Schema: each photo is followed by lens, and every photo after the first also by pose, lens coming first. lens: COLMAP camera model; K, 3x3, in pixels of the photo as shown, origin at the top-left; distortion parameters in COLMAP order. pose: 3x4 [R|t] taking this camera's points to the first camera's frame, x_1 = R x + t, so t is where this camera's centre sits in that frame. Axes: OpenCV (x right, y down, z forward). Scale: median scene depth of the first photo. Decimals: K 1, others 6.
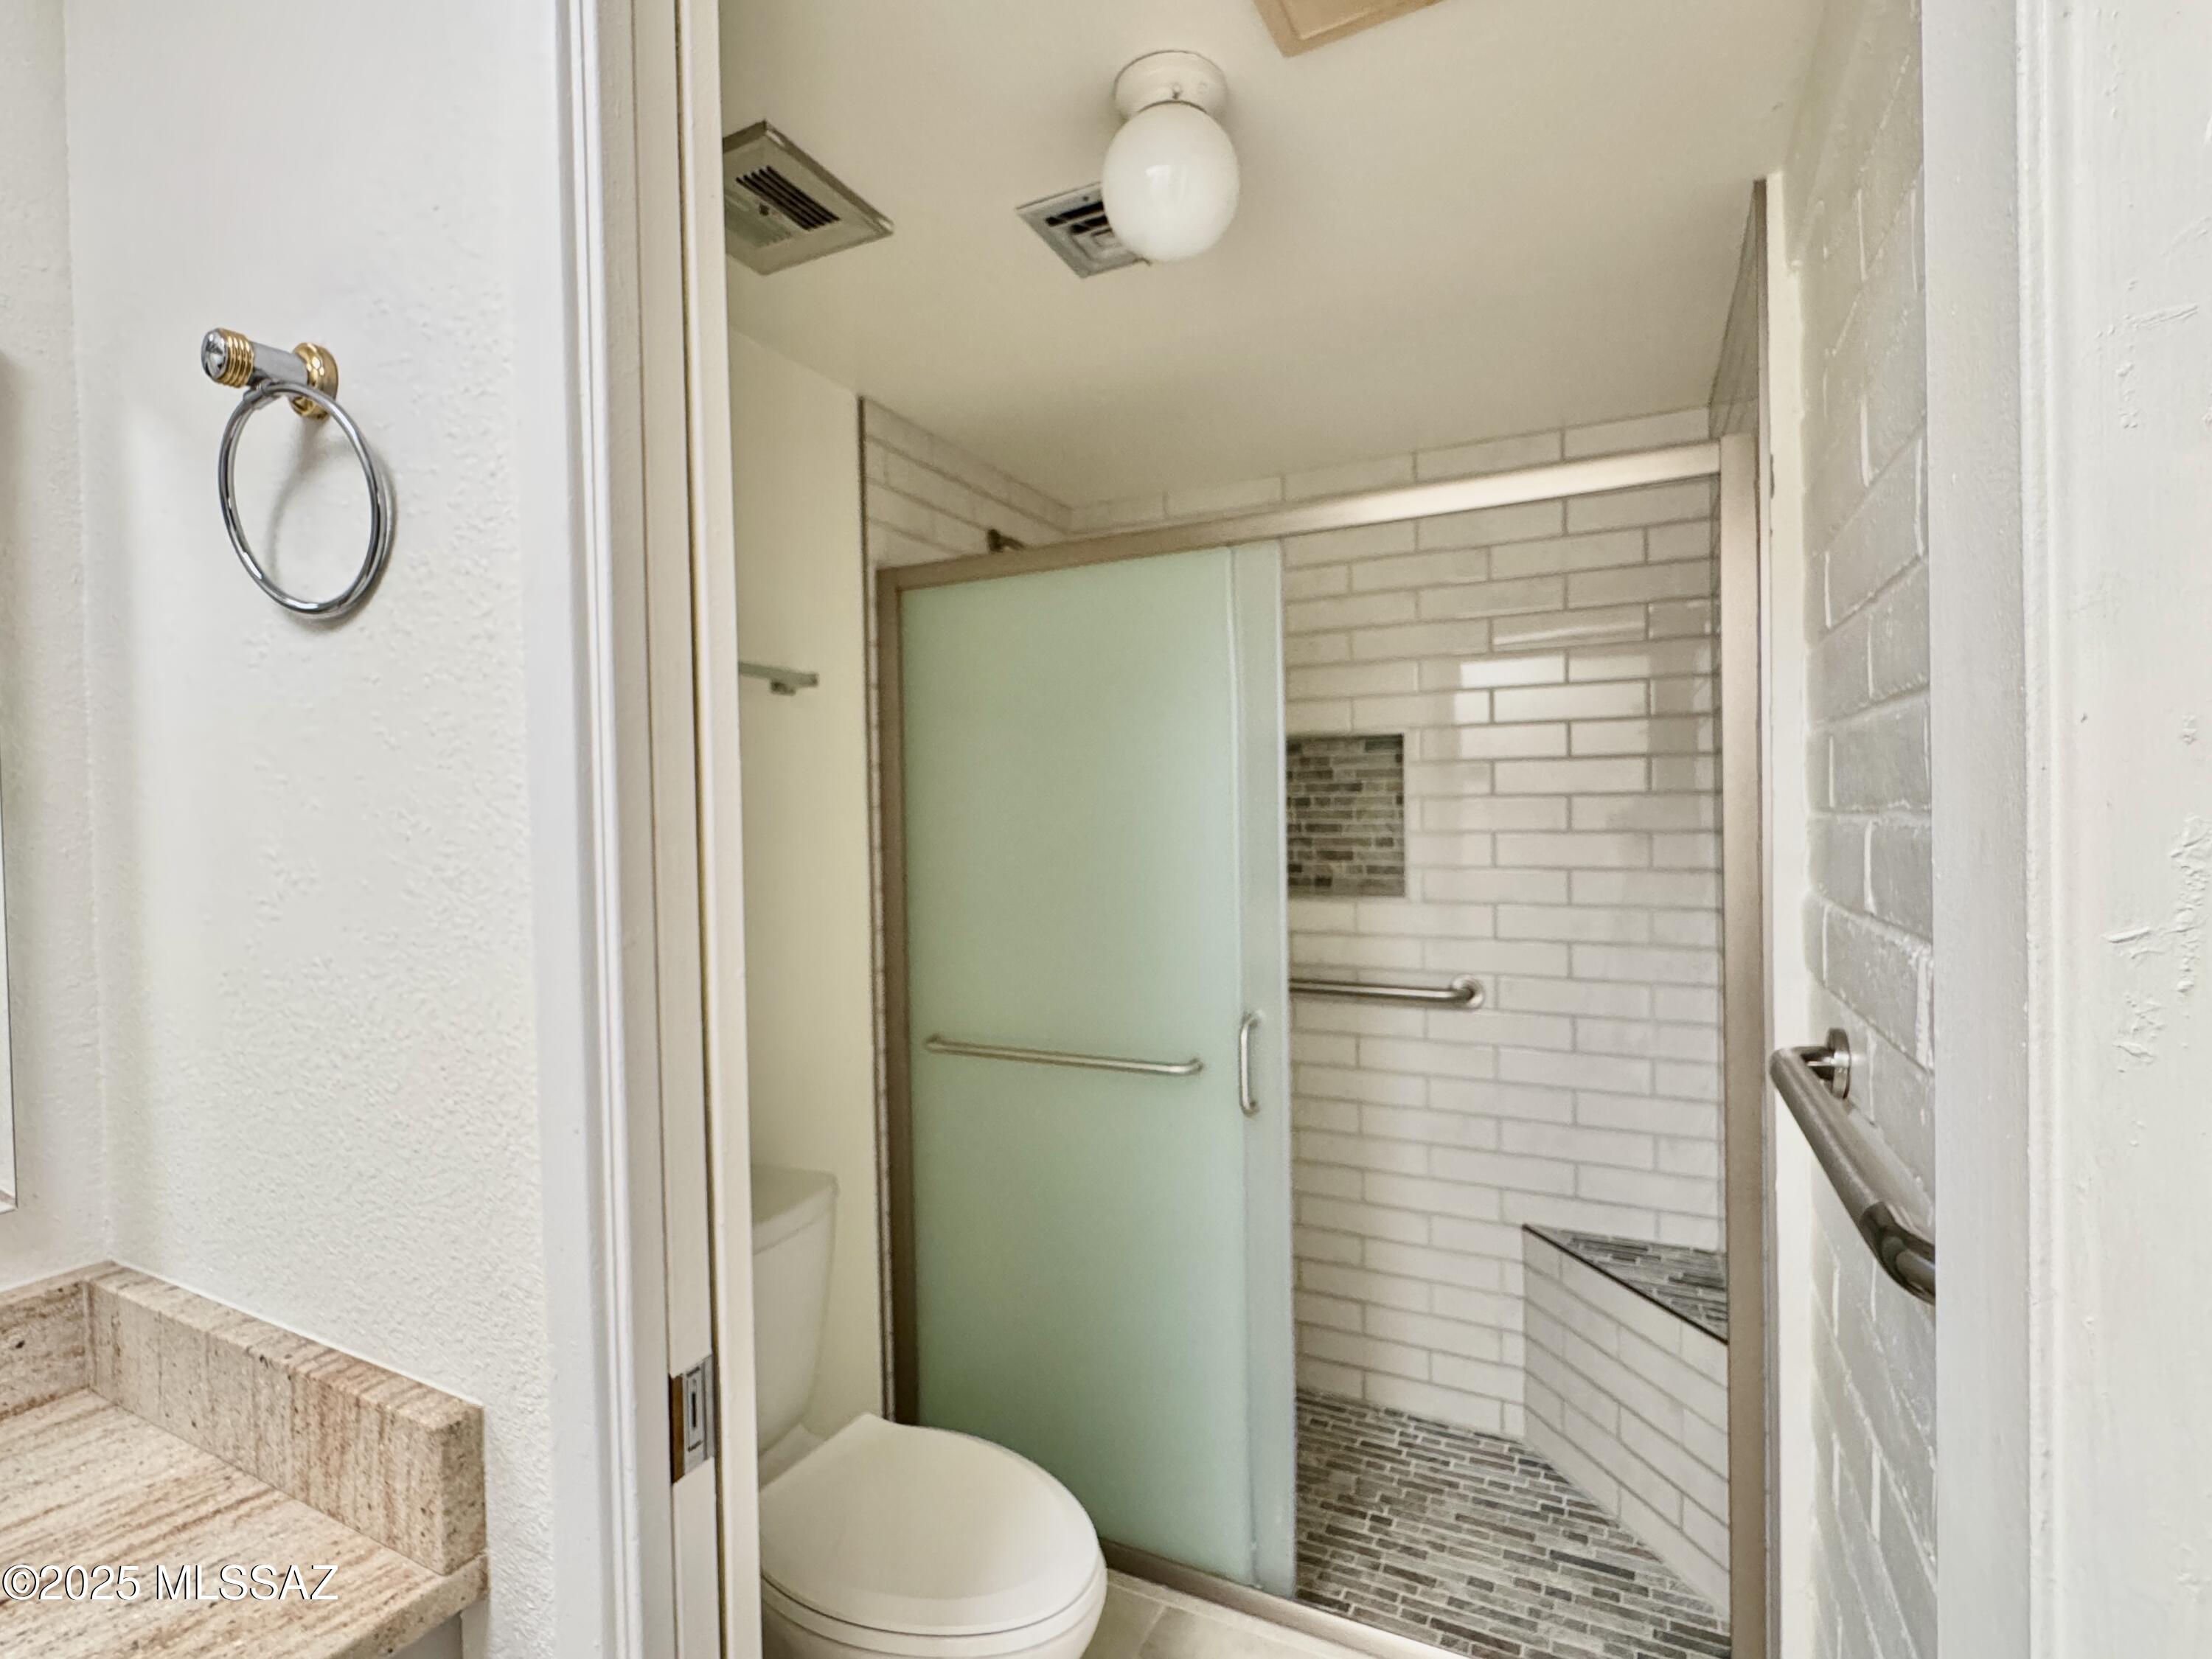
lens RADIAL K [[1031.1, 0, 1106.0], [0, 1031.1, 829.5], [0, 0, 1]] dist [-0.004433, -0.000082]
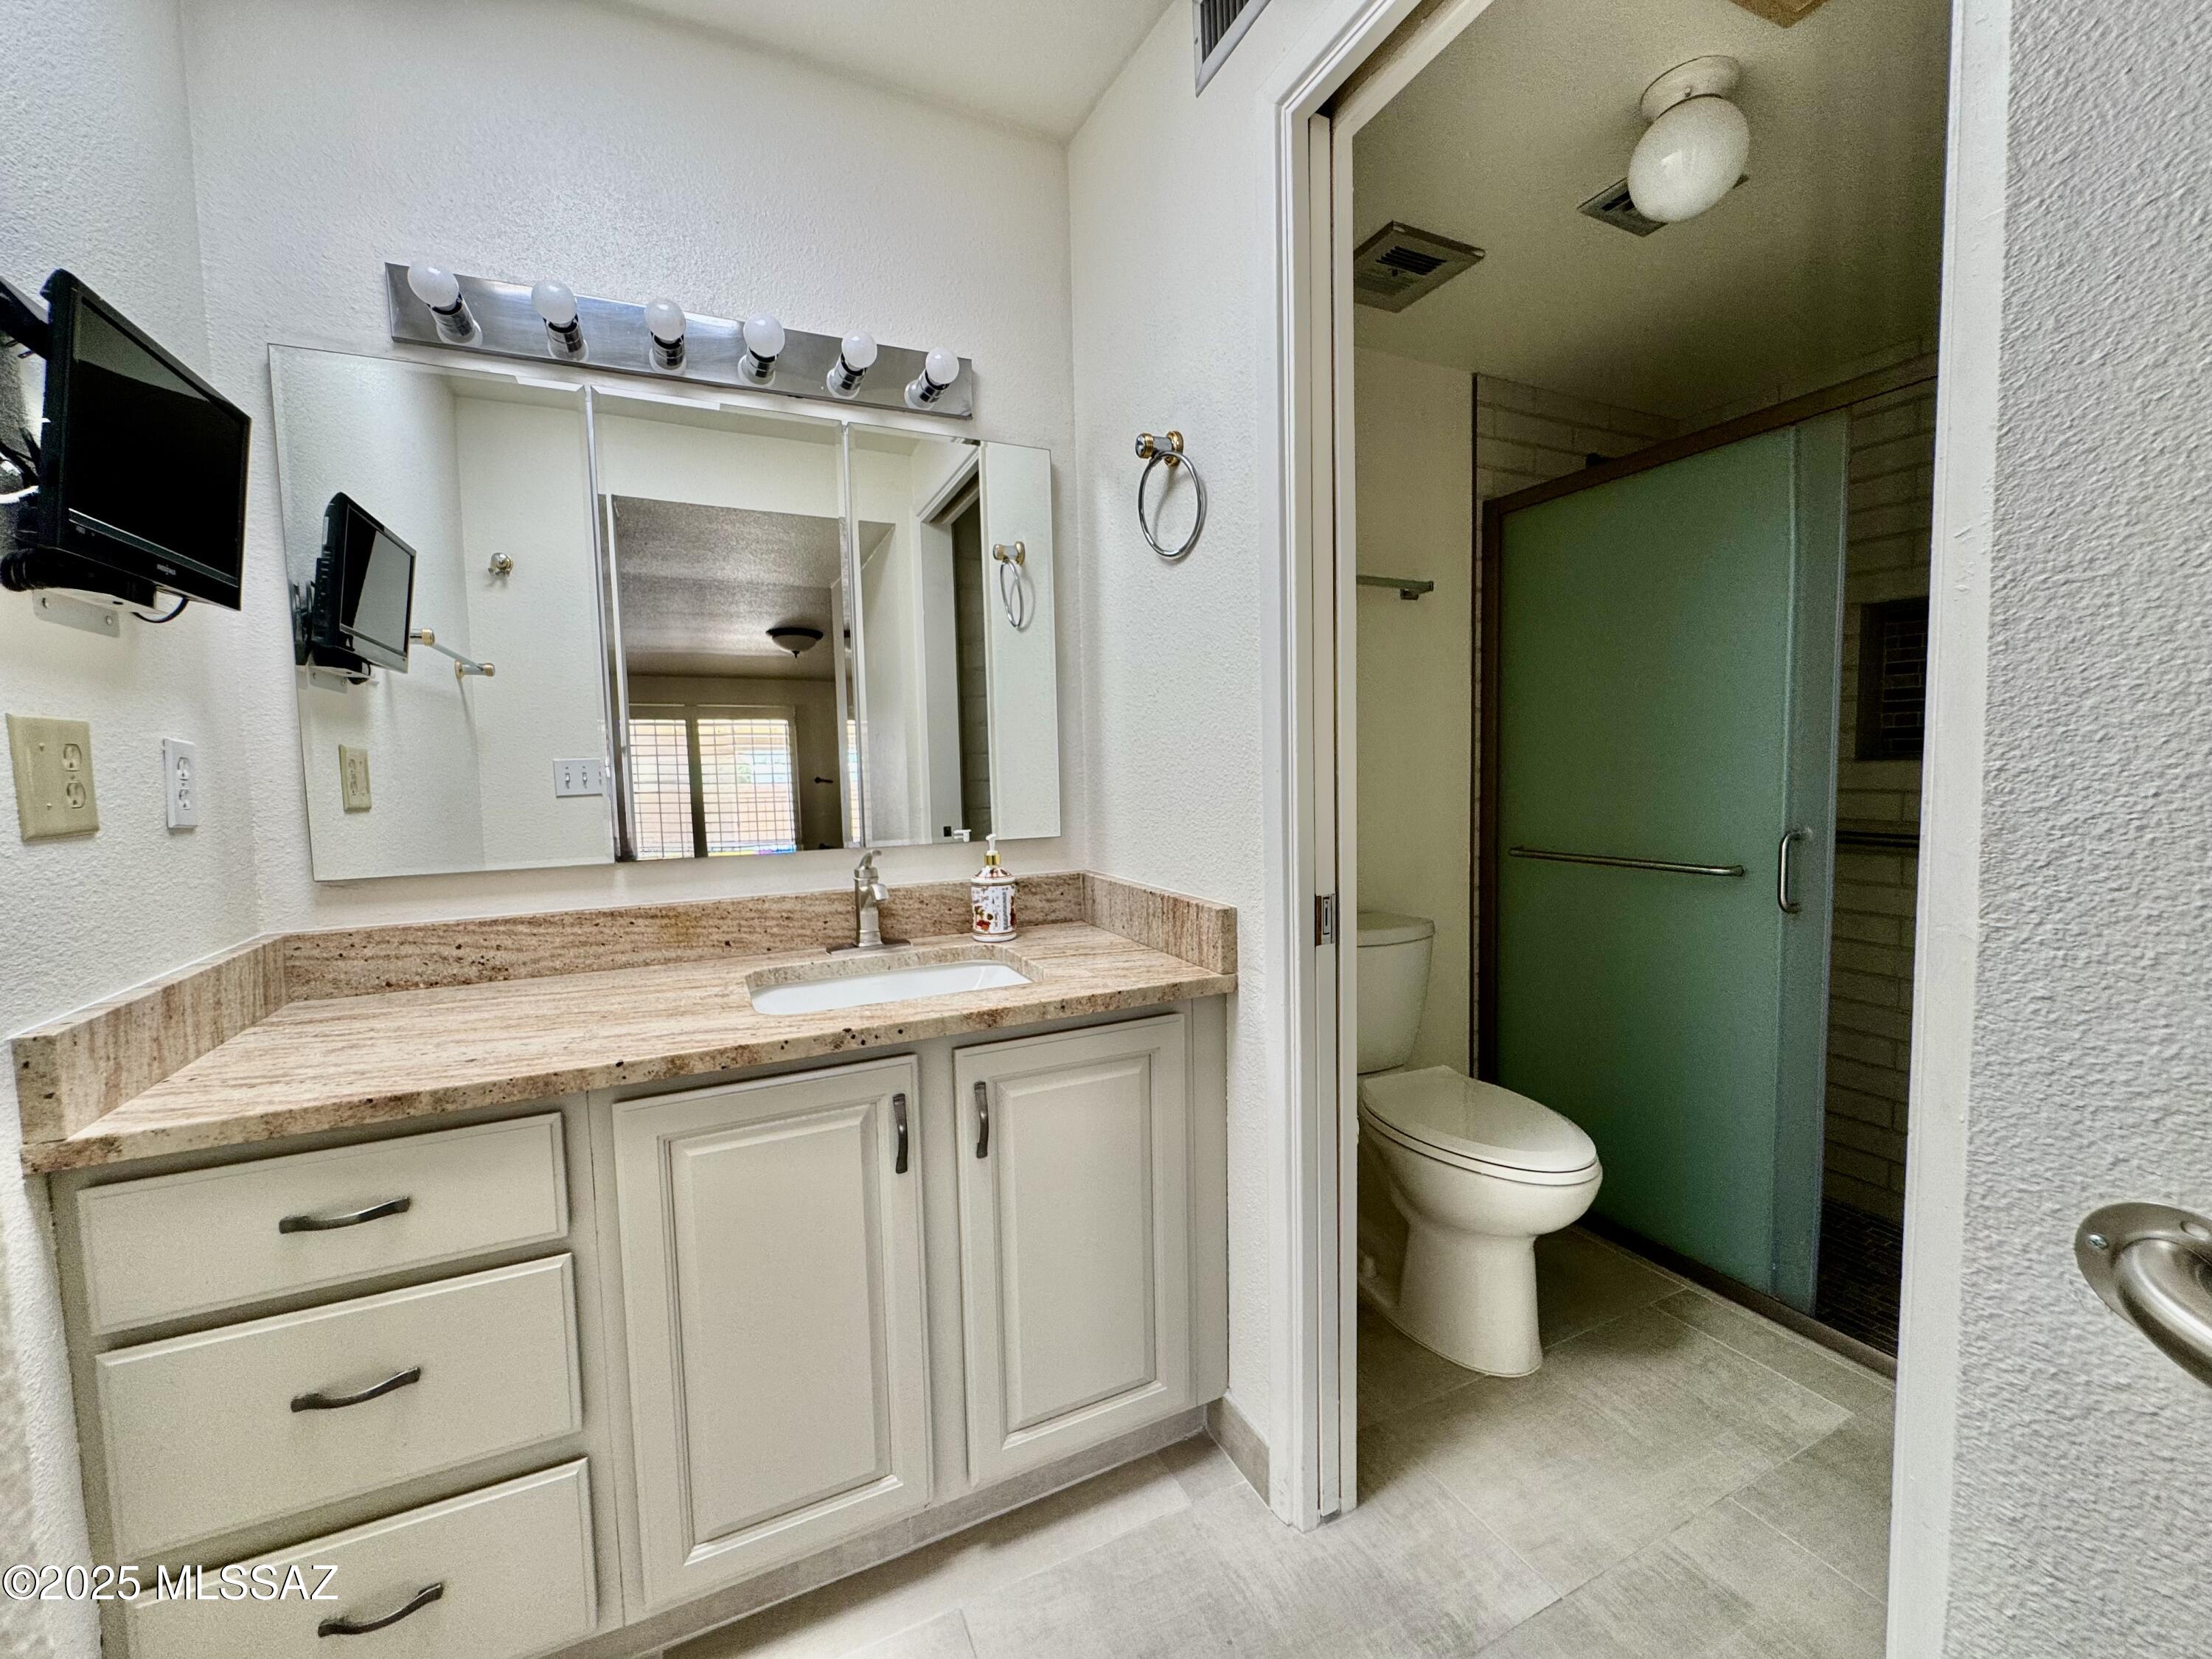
lens RADIAL K [[890.3, 0, 1106.0], [0, 890.3, 829.5], [0, 0, 1]] dist [-0.010745, 0.000144]
pose [[0.785479, 0.045122, -0.617241, 0.288582], [-0.001936, 0.997513, 0.070457, 0.216938], [0.618885, -0.054148, 0.783613, -0.554477]]
